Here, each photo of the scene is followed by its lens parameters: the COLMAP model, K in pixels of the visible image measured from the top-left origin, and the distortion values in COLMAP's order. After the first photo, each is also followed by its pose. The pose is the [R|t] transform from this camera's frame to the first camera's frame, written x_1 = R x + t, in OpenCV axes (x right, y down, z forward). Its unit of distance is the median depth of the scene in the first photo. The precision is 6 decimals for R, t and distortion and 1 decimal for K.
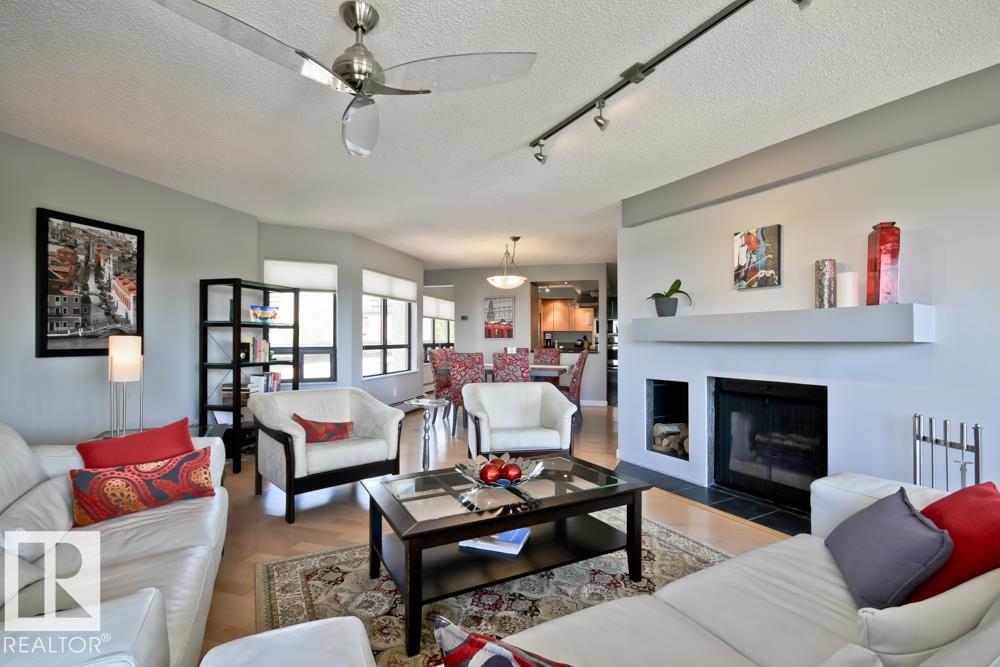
lens RADIAL K [[473.5, 0, 500.0], [0, 473.5, 333.5], [0, 0, 1]] dist [-0.003841, -0.000454]
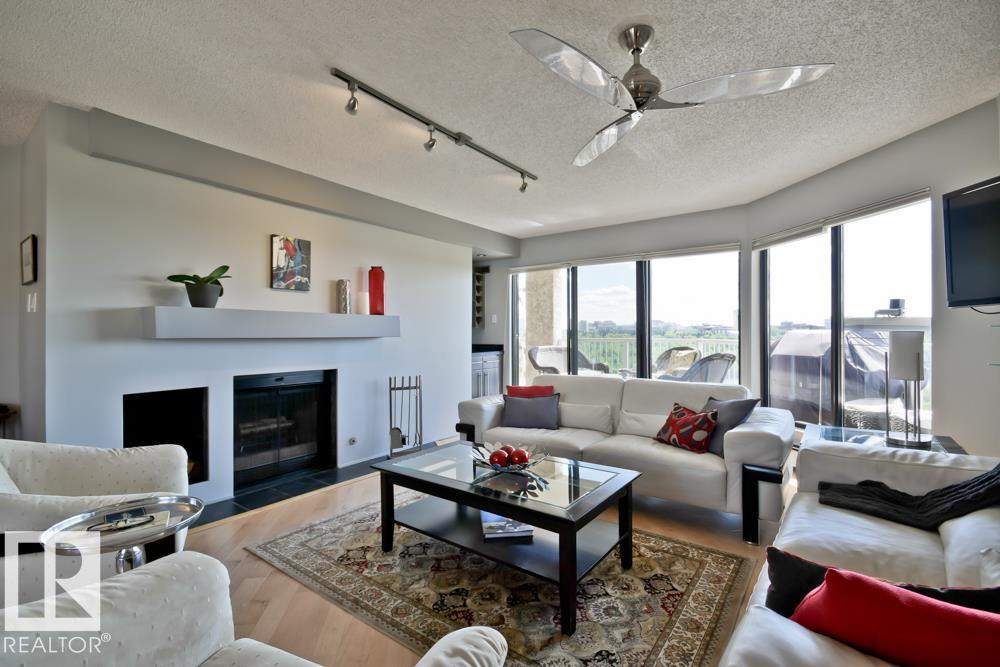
lens RADIAL K [[443.8, 0, 500.0], [0, 443.8, 333.5], [0, 0, 1]] dist [0.000524, 0.000100]
pose [[-0.428578, 0.001168, 0.903504, -0.649185], [-0.012882, 0.999890, -0.007403, 0.008867], [-0.903413, -0.014812, -0.428515, 1.035802]]
